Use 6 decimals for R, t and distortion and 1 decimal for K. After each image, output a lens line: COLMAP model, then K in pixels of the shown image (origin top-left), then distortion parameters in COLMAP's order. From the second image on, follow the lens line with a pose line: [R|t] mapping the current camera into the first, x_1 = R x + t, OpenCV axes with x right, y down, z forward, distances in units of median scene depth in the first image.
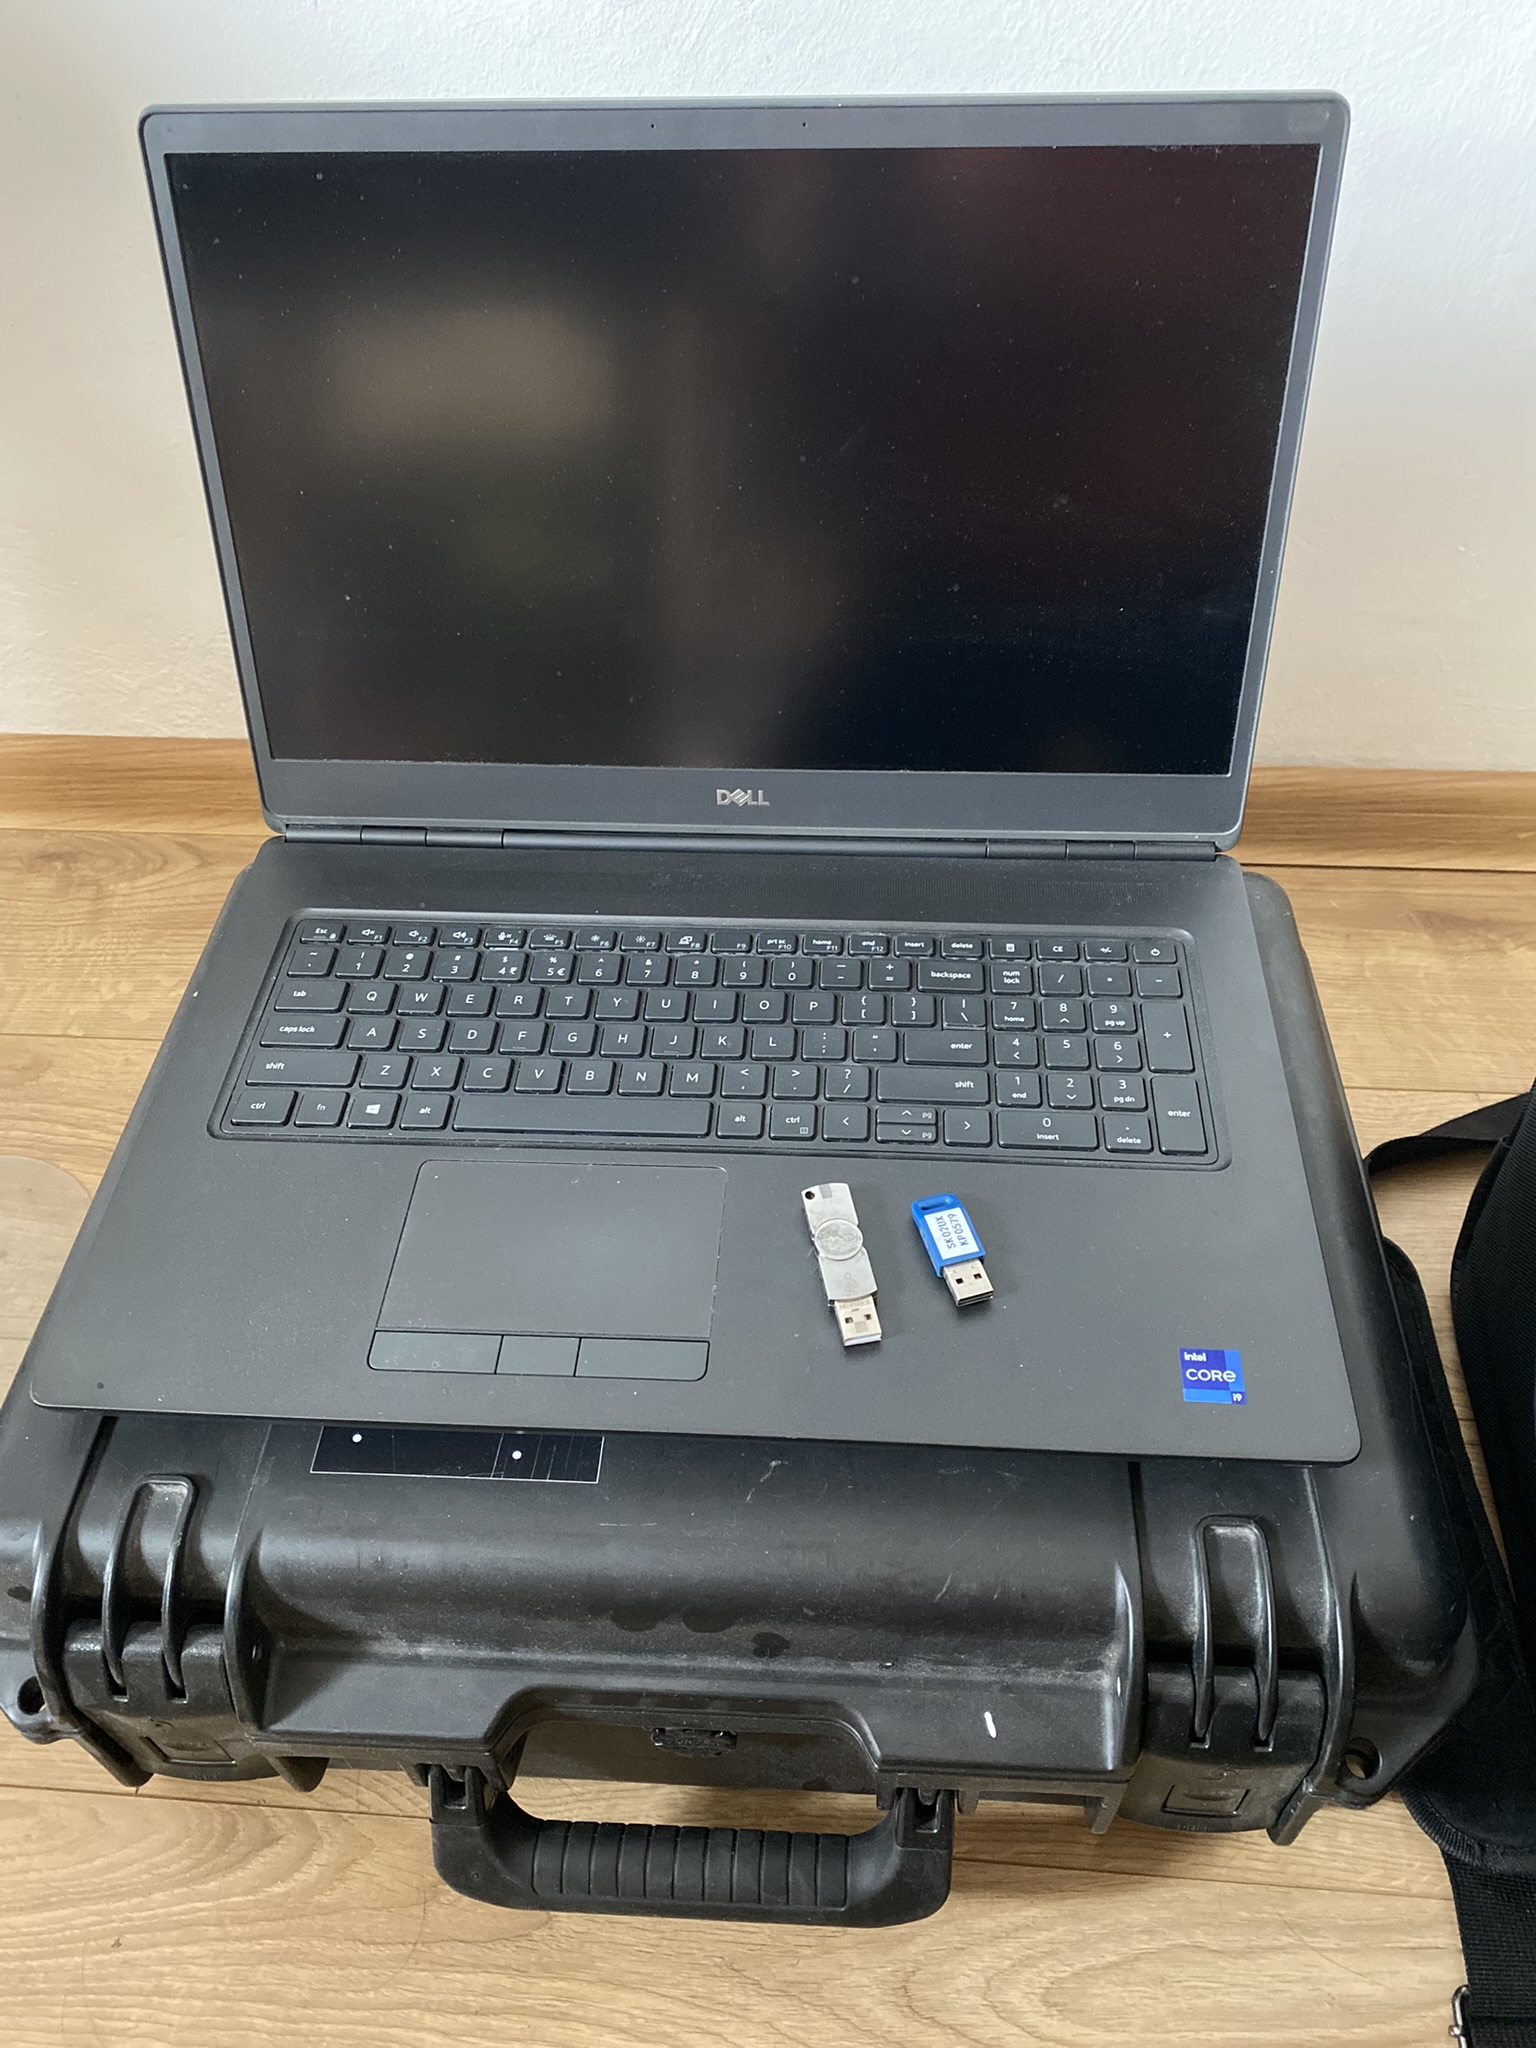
lens RADIAL K [[1539.2, 0, 775.4], [0, 1539.2, 1008.9], [0, 0, 1]] dist [-0.014471, 0.000239]
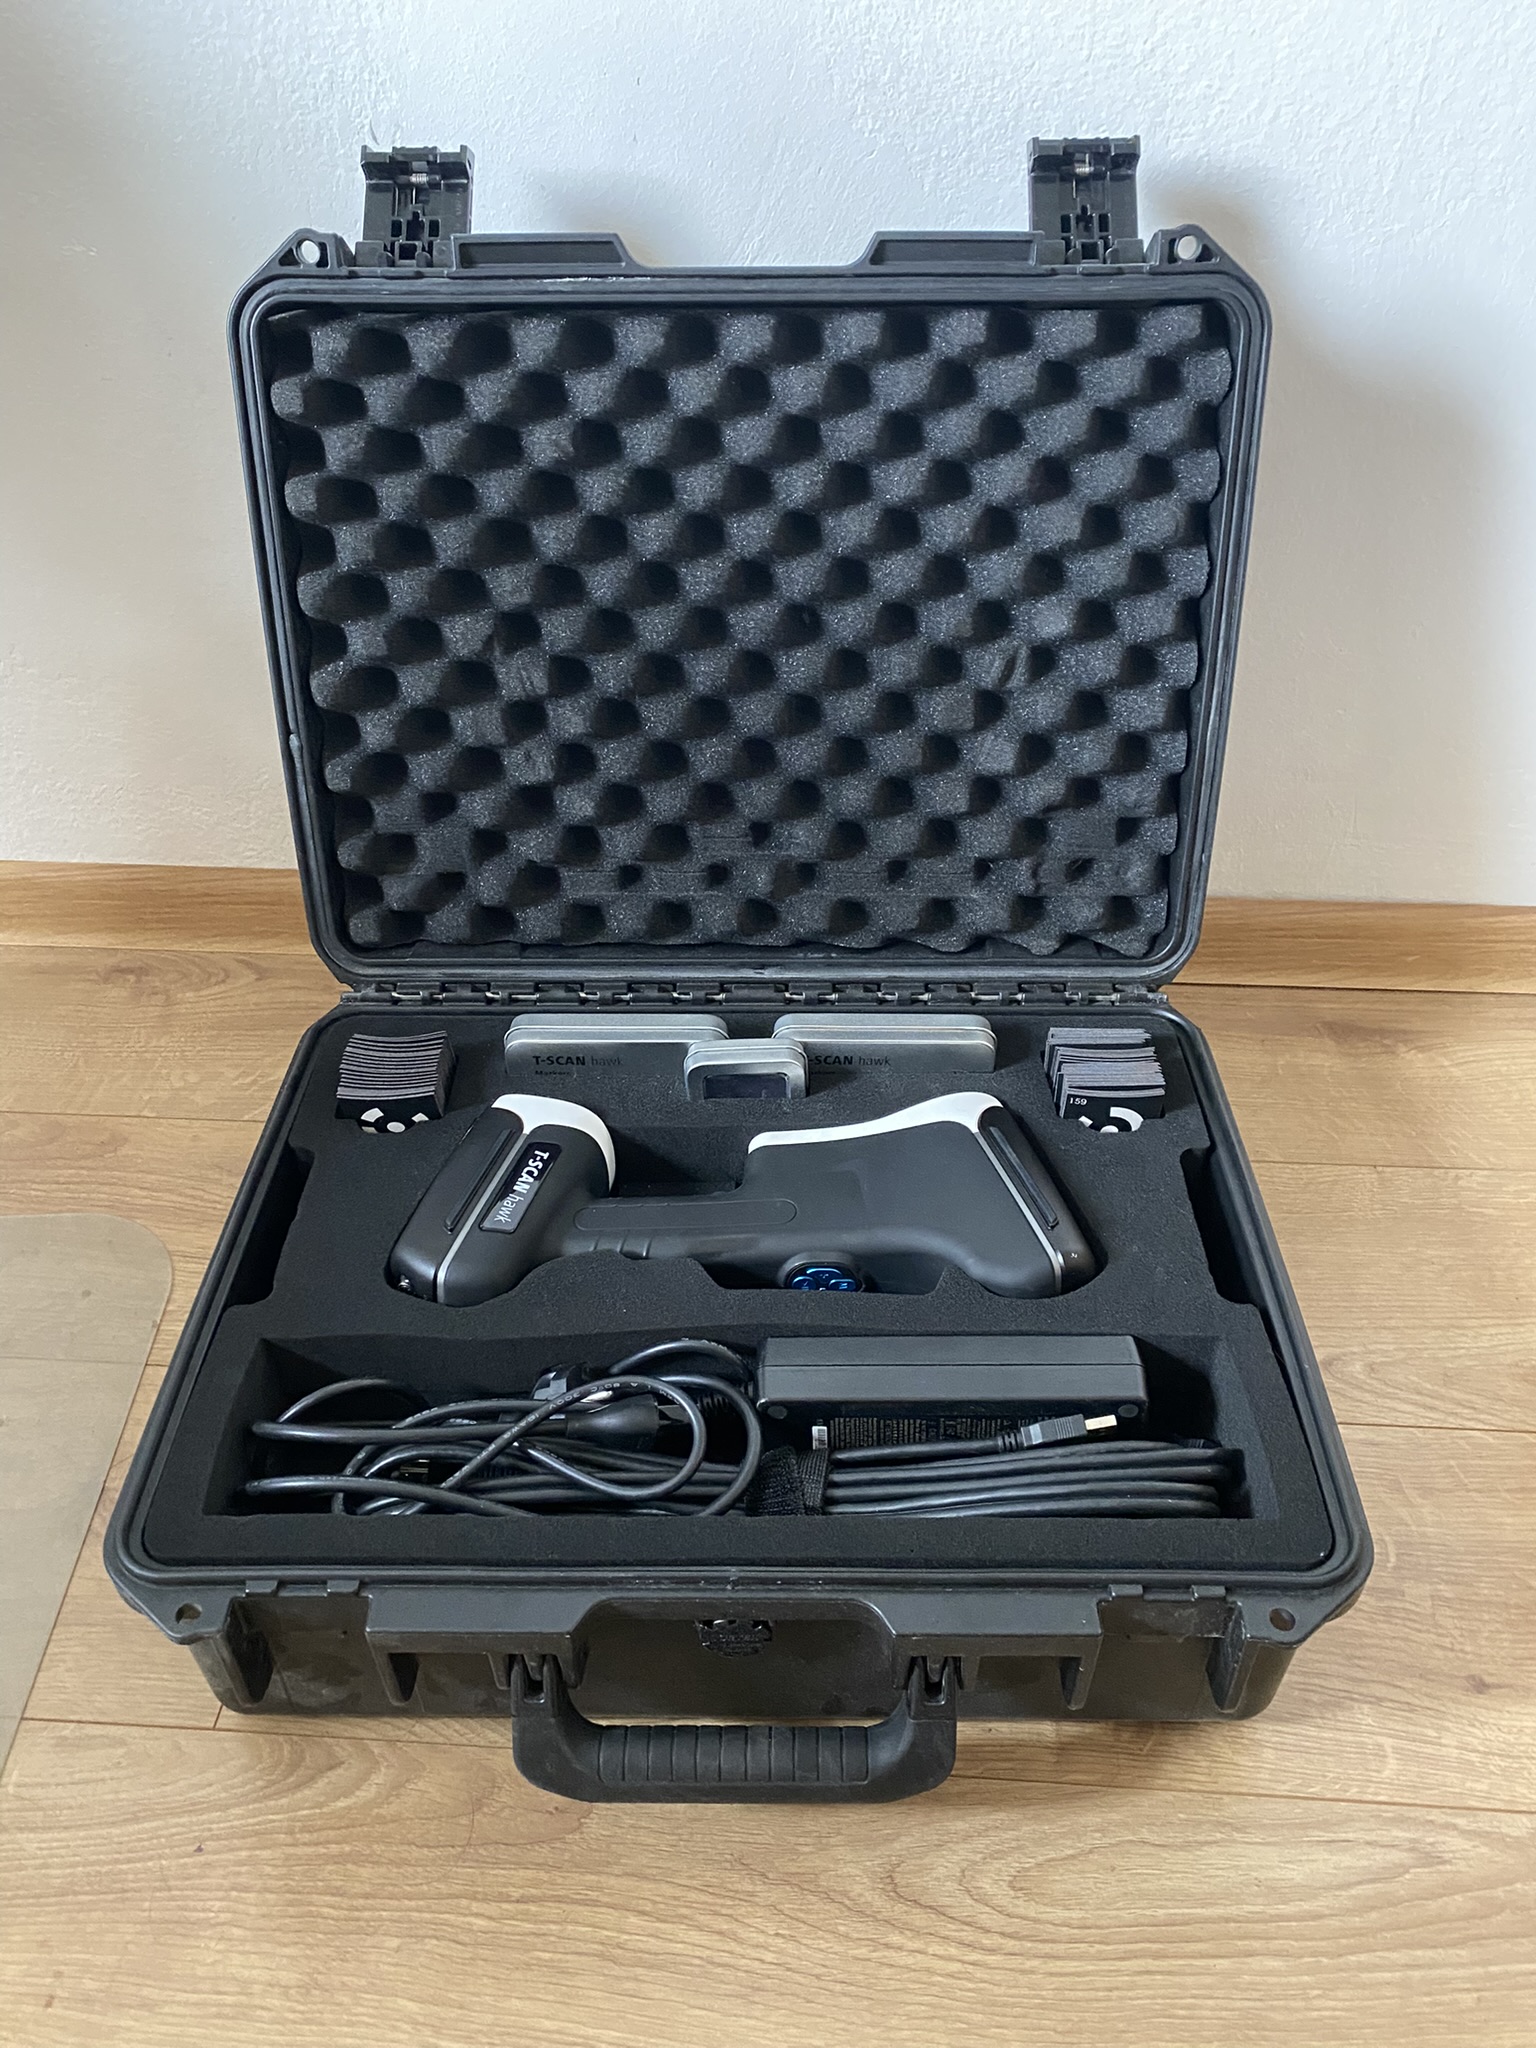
lens RADIAL K [[1539.2, 0, 765.5], [0, 1539.2, 1022.2], [0, 0, 1]] dist [-0.014471, 0.000239]
pose [[0.999771, 0.008714, 0.019570, -0.035837], [-0.006001, 0.990879, -0.134619, 0.148106], [-0.020565, 0.134471, 0.990704, -0.213989]]
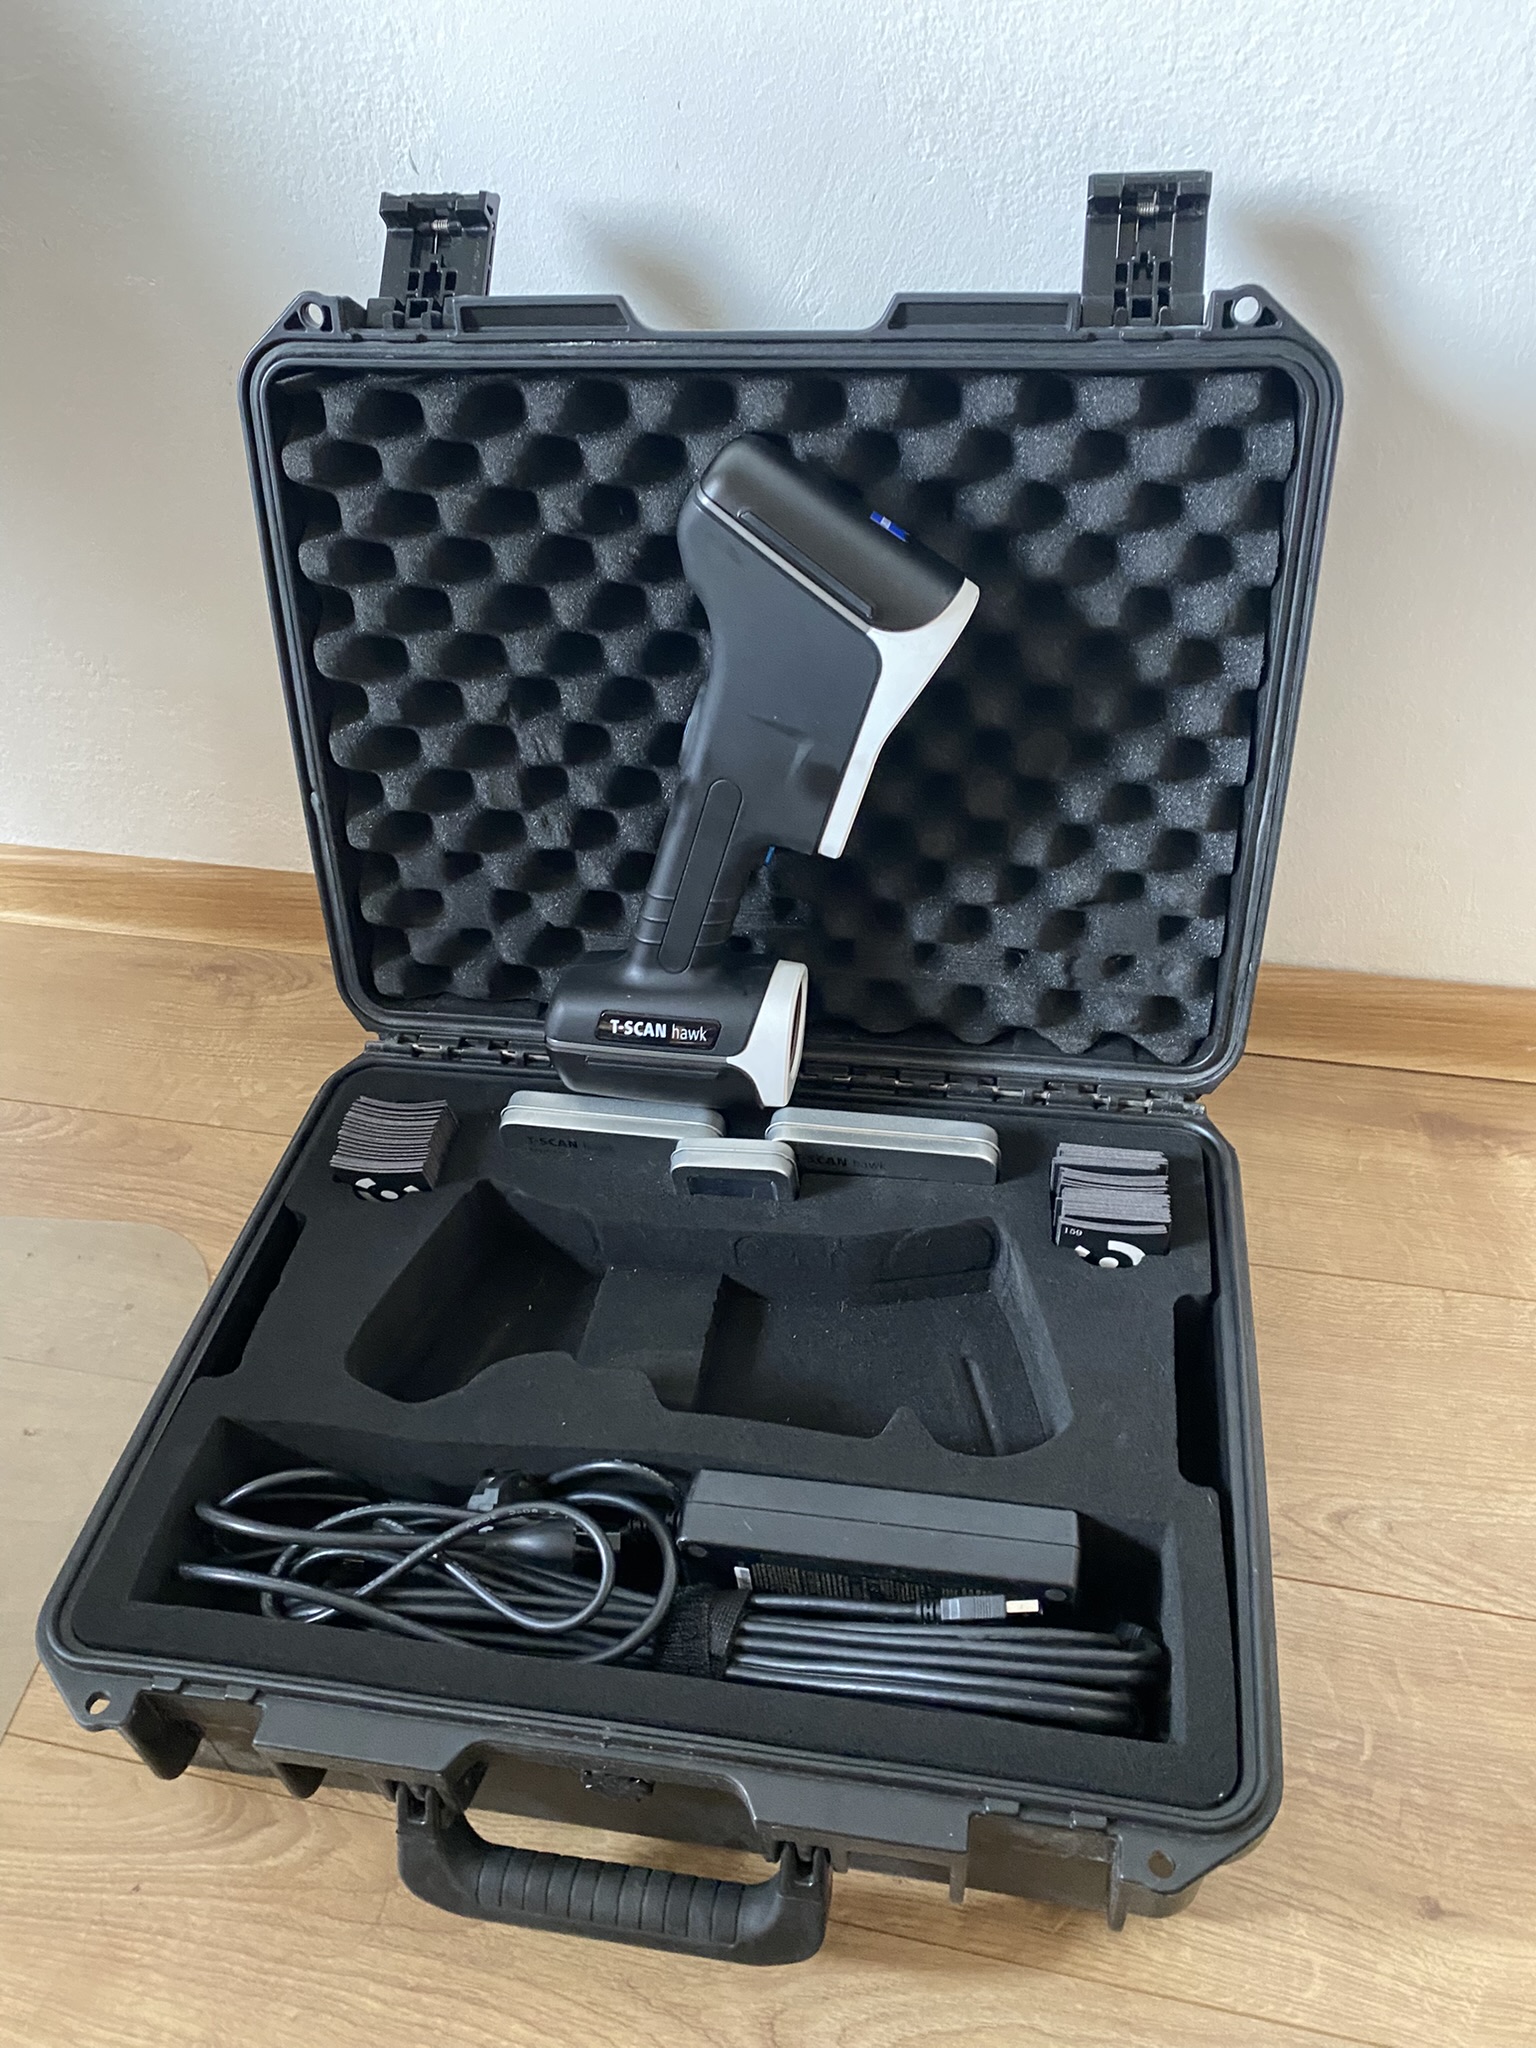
lens RADIAL K [[1539.2, 0, 769.7], [0, 1539.2, 1037.2], [0, 0, 1]] dist [-0.014471, 0.000239]
pose [[0.988957, 0.075670, -0.127430, 0.163140], [-0.082709, 0.995274, -0.050876, -0.037760], [0.122978, 0.060854, 0.990542, -0.173830]]
